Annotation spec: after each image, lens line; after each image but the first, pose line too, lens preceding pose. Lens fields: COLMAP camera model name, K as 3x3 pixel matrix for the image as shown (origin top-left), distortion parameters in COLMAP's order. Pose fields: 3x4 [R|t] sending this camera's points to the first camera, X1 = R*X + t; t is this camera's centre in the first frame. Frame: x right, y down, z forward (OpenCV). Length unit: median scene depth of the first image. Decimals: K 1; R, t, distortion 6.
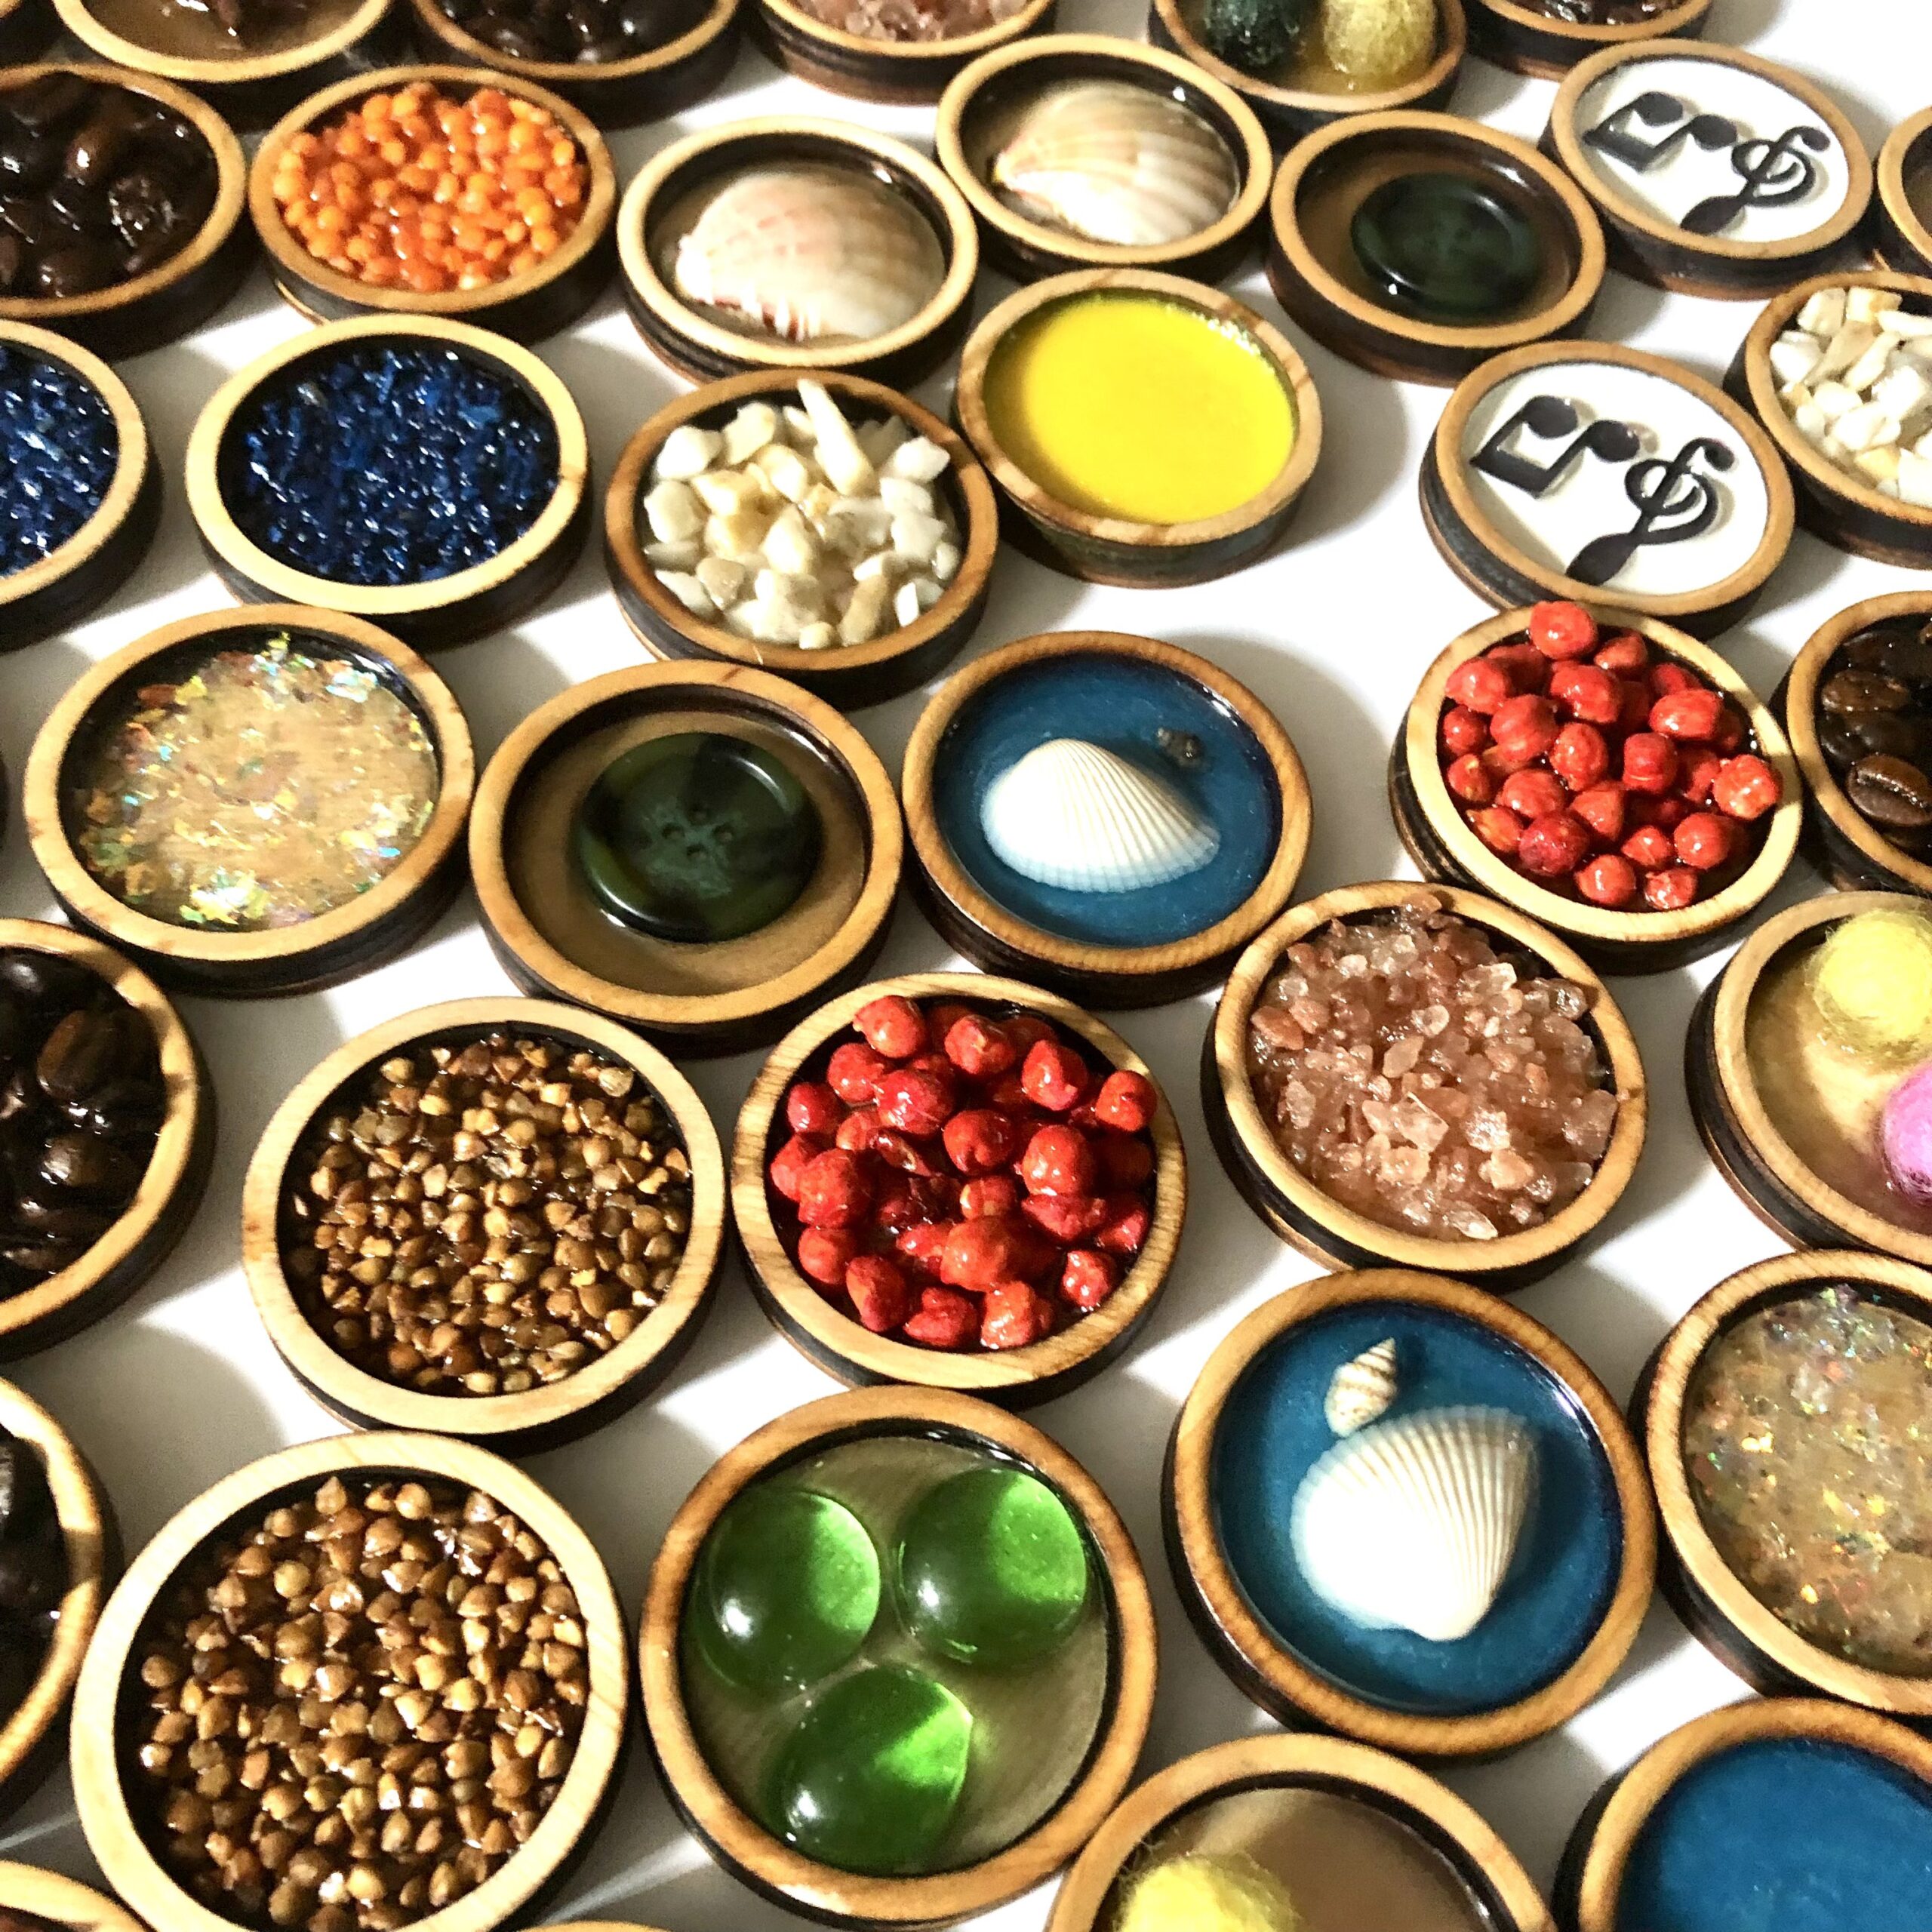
lens RADIAL K [[2149.2, 0, 977.0], [0, 2149.2, 960.9], [0, 0, 1]] dist [0.082805, -0.223297]
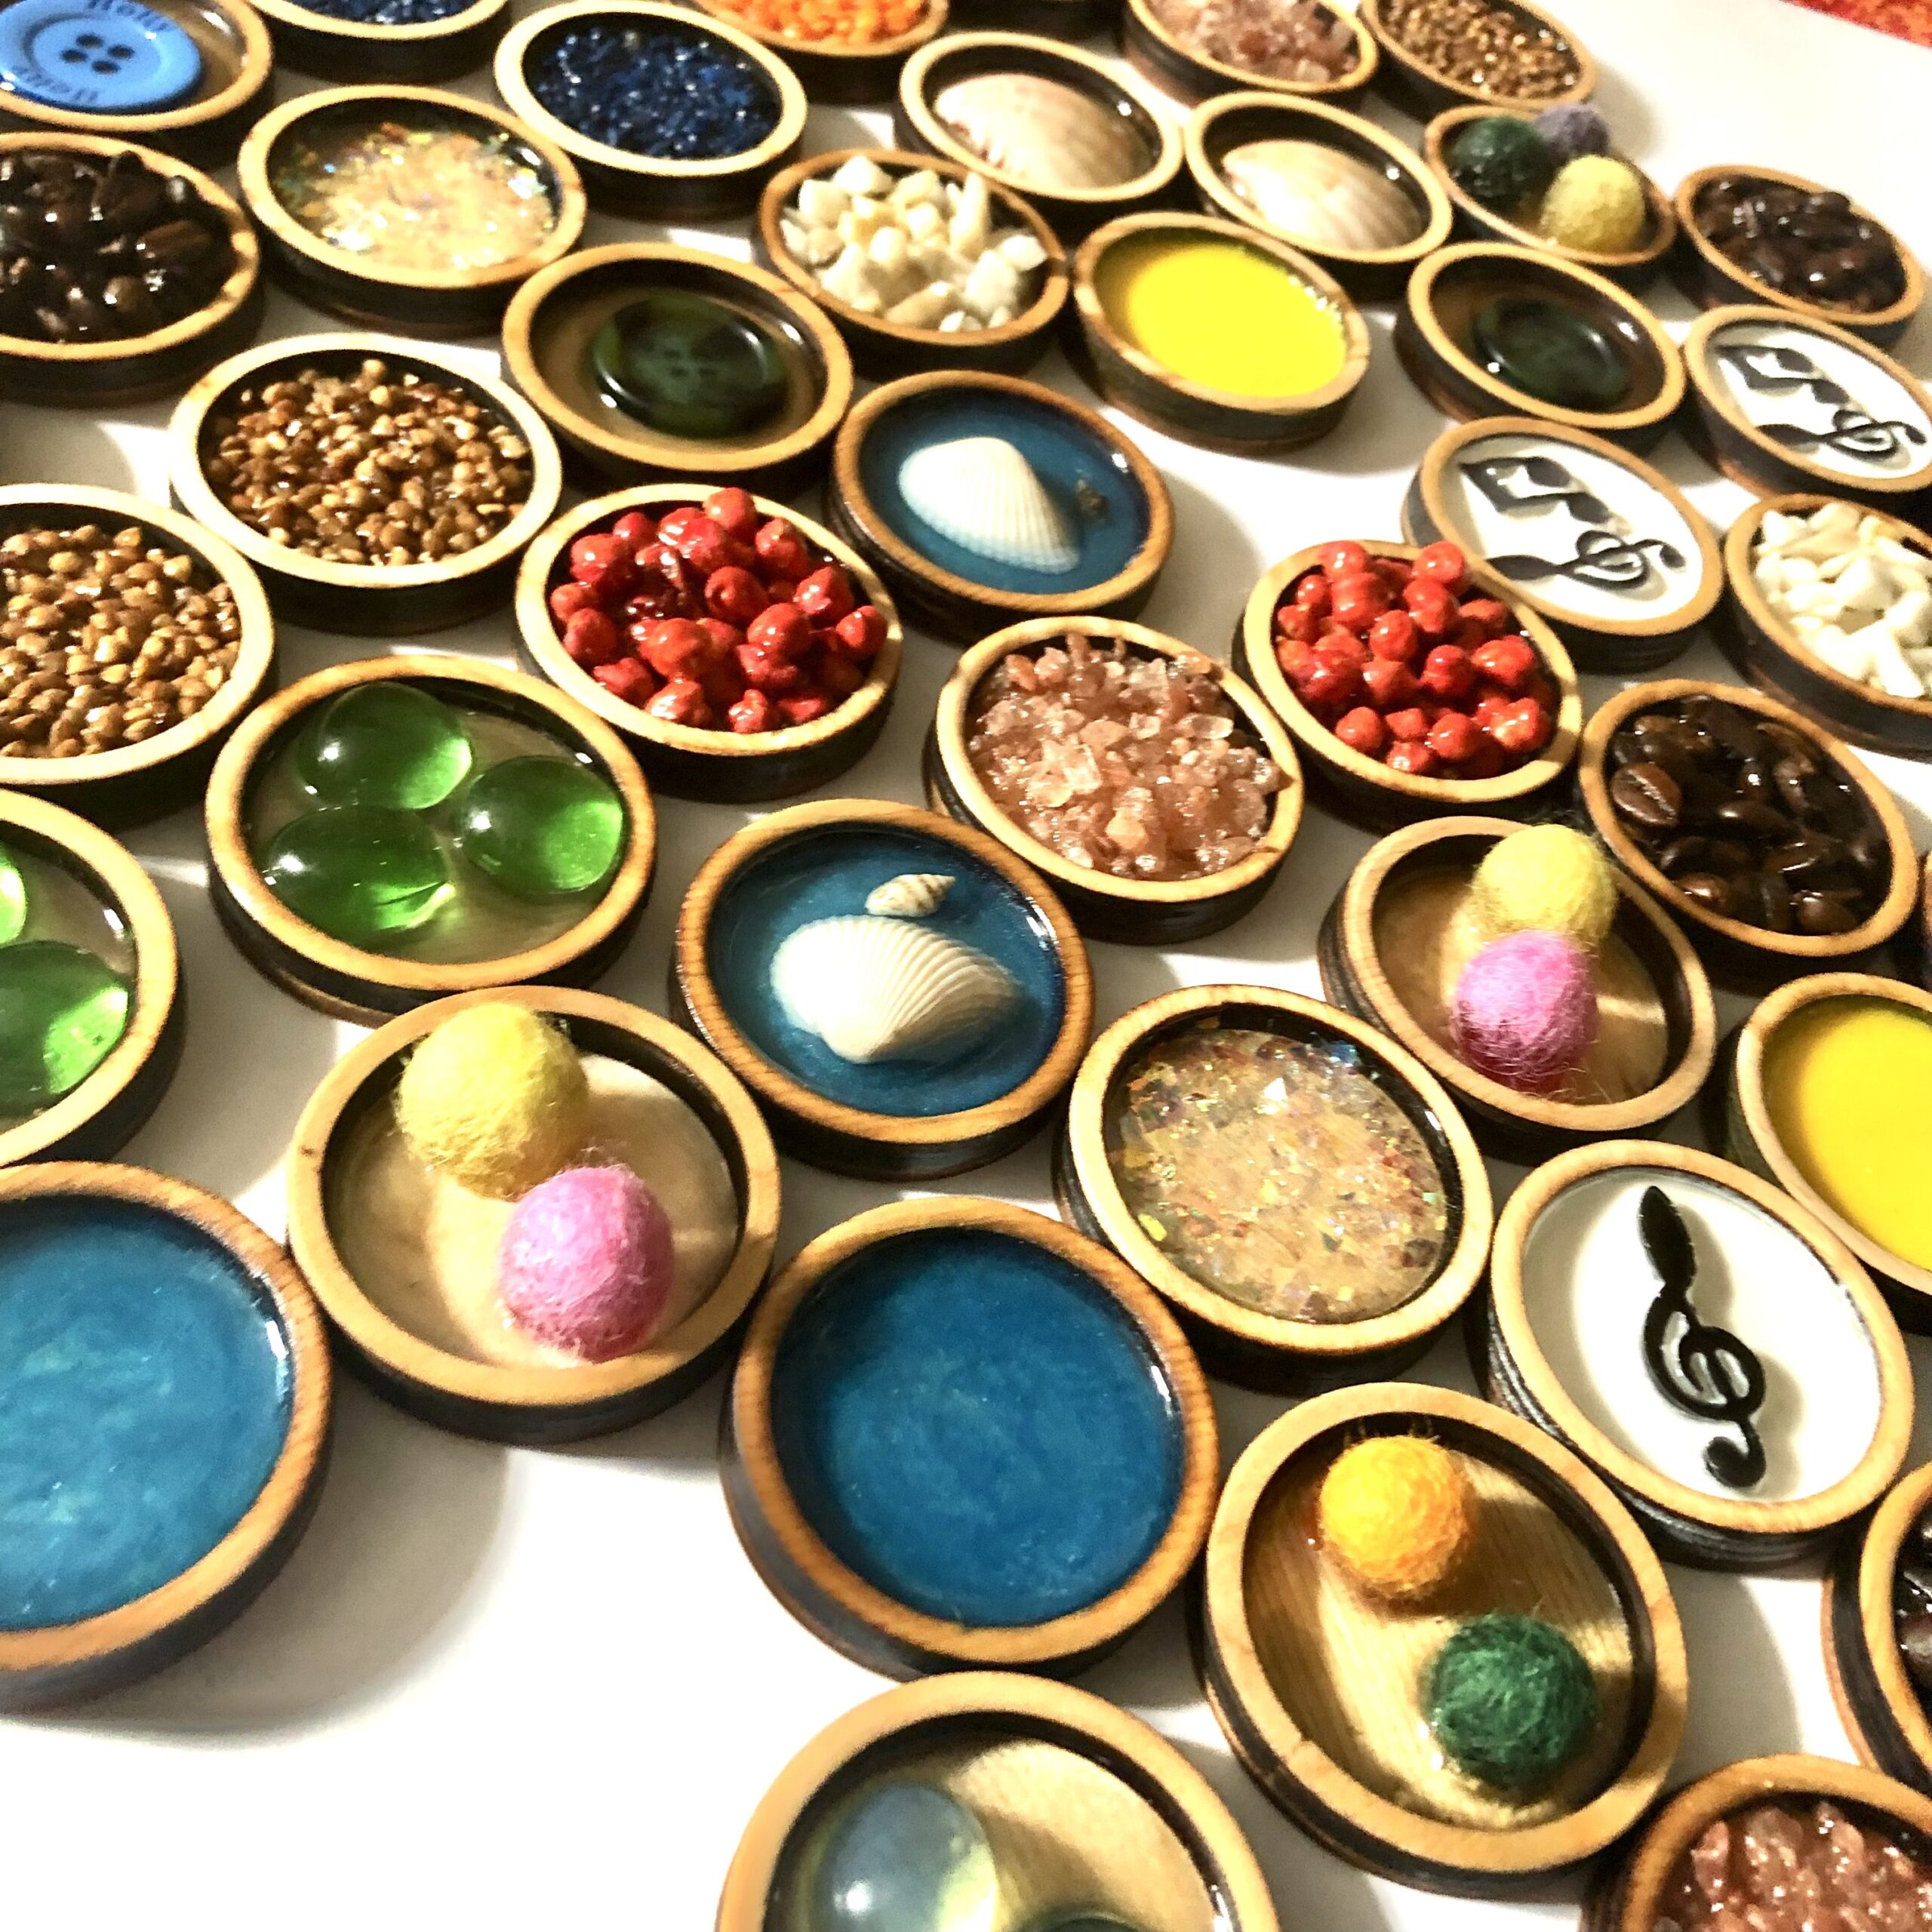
lens RADIAL K [[2113.3, 0, 966.0], [0, 2113.3, 966.0], [0, 0, 1]] dist [0.121937, -0.346855]
pose [[0.871820, 0.438961, -0.217355, 0.450565], [-0.476620, 0.862566, -0.169743, 0.393114], [0.112972, 0.251581, 0.961220, -0.067277]]
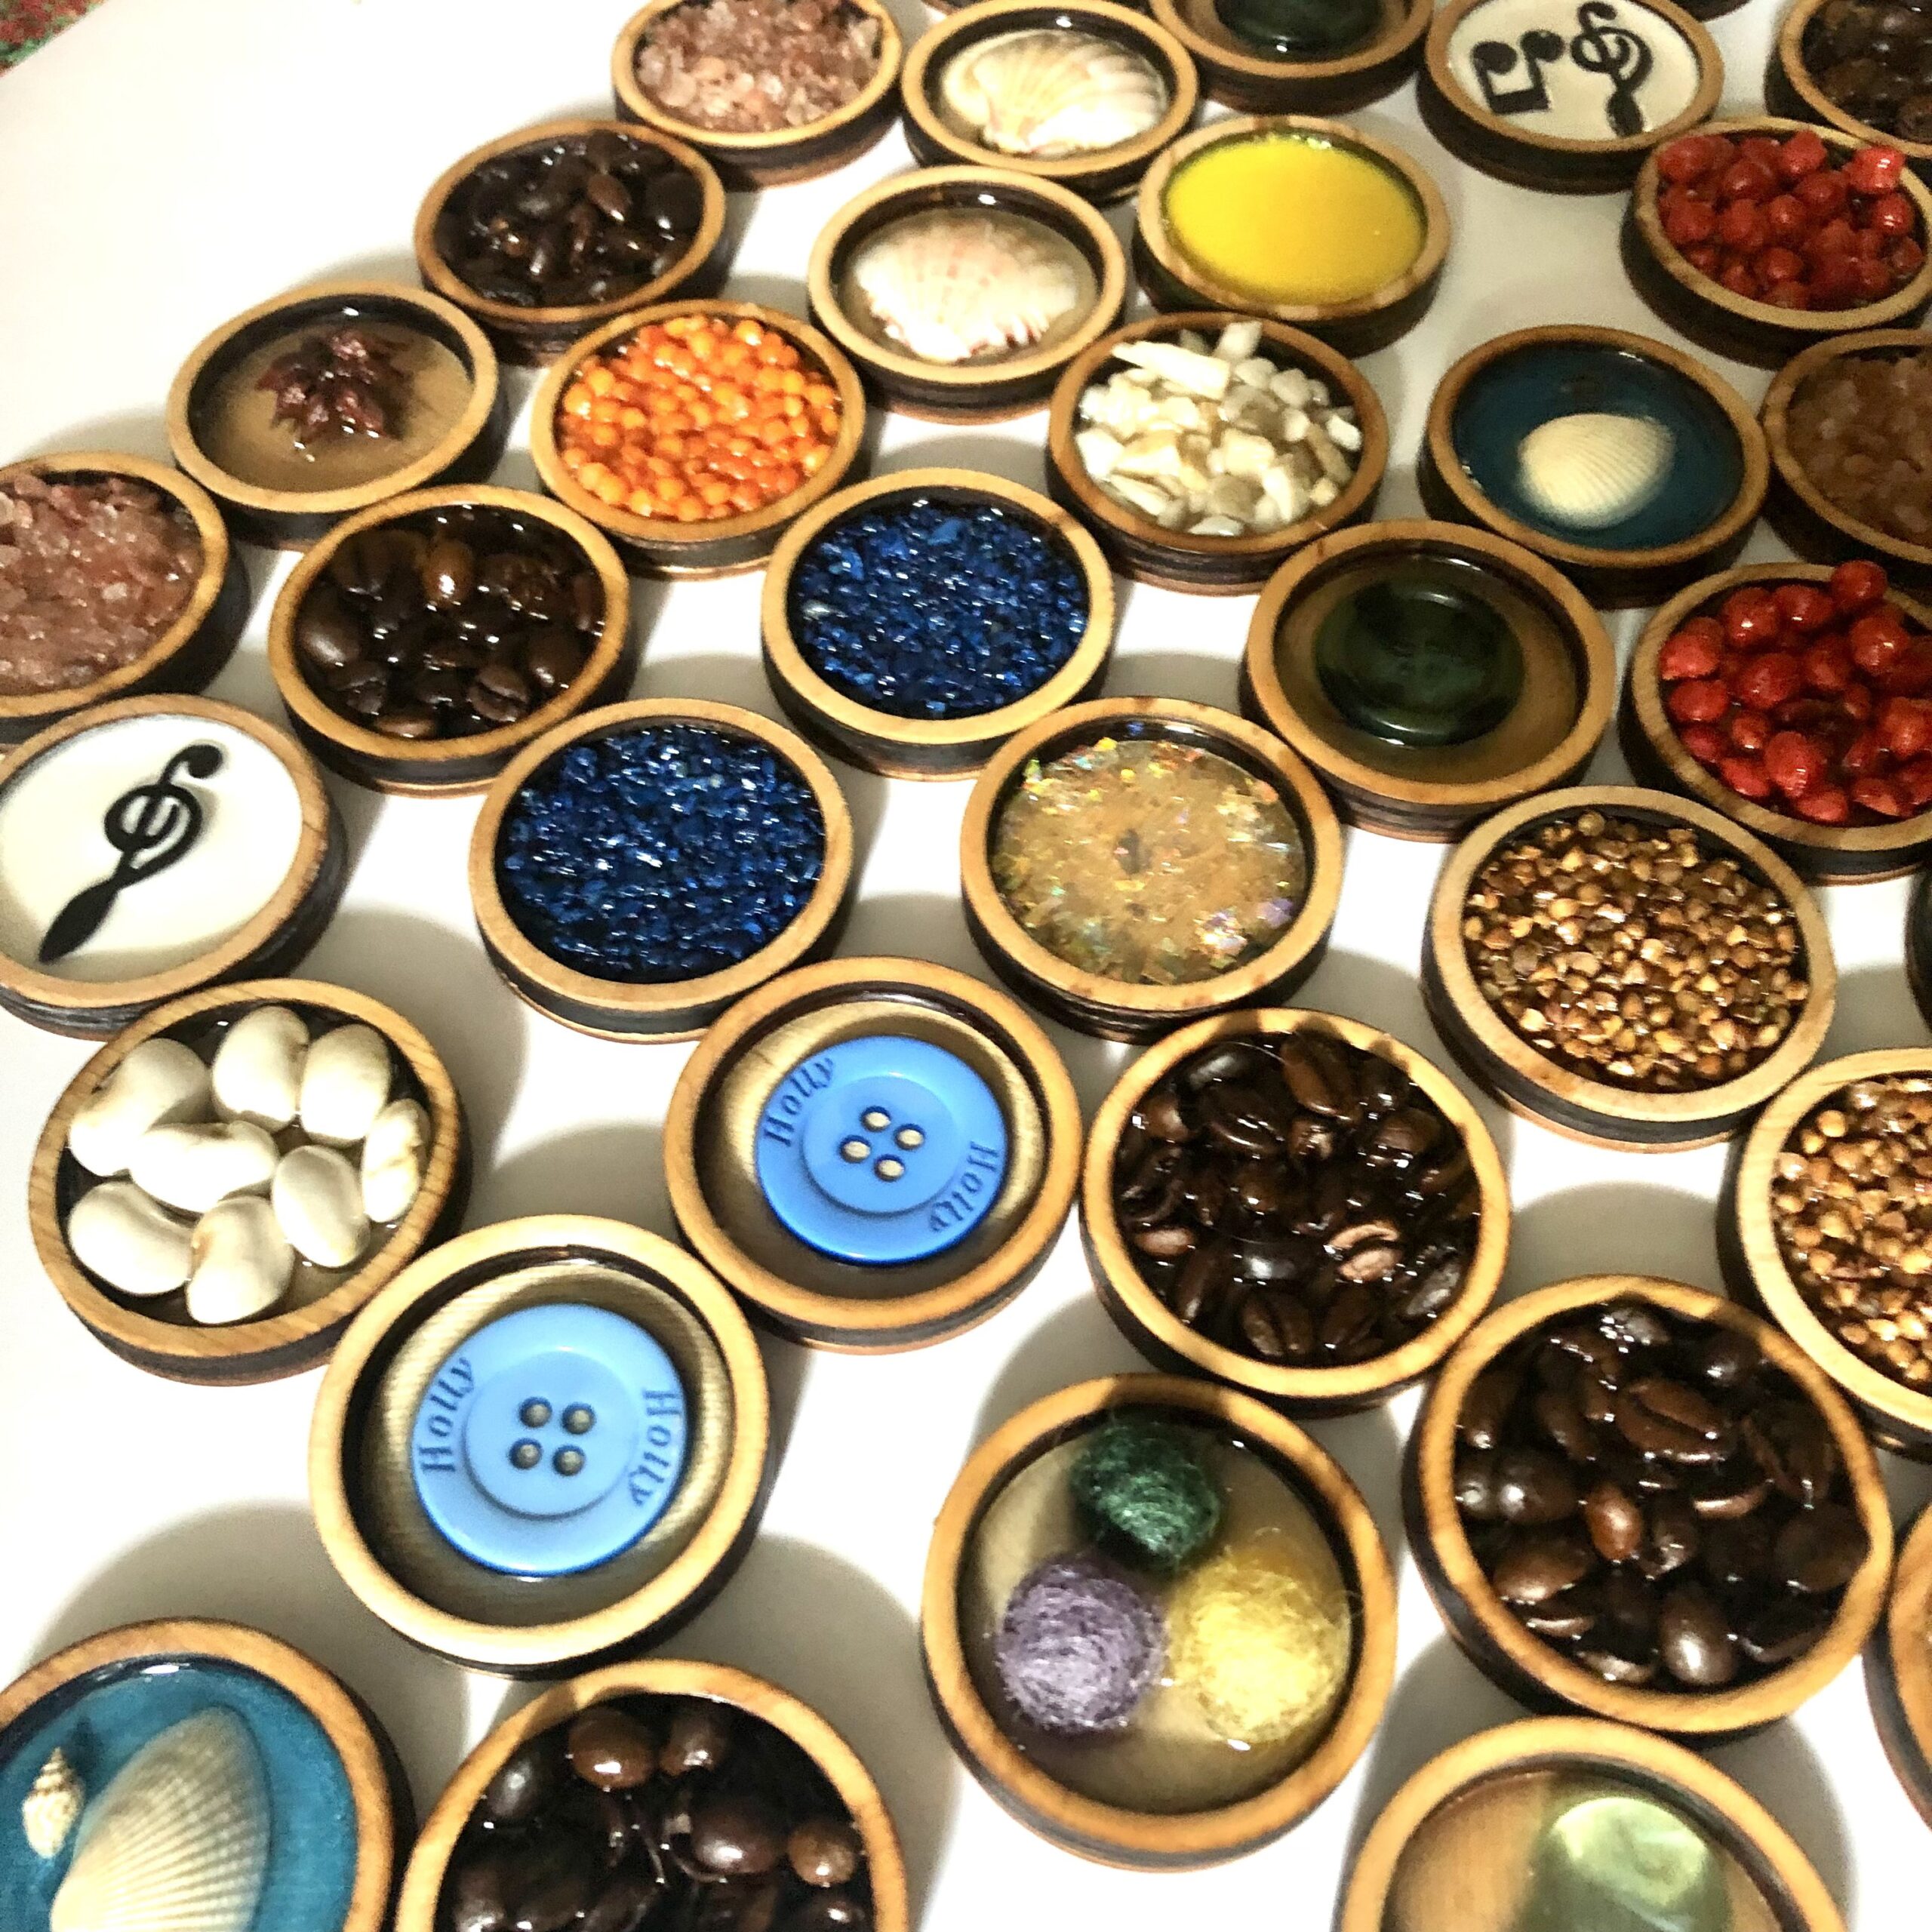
lens RADIAL K [[2149.2, 0, 977.0], [0, 2149.2, 960.9], [0, 0, 1]] dist [0.082805, -0.223297]
pose [[0.706326, -0.637729, 0.307253, -0.815025], [0.640088, 0.760741, 0.107519, -0.229031], [-0.302308, 0.120726, 0.945534, -0.011800]]
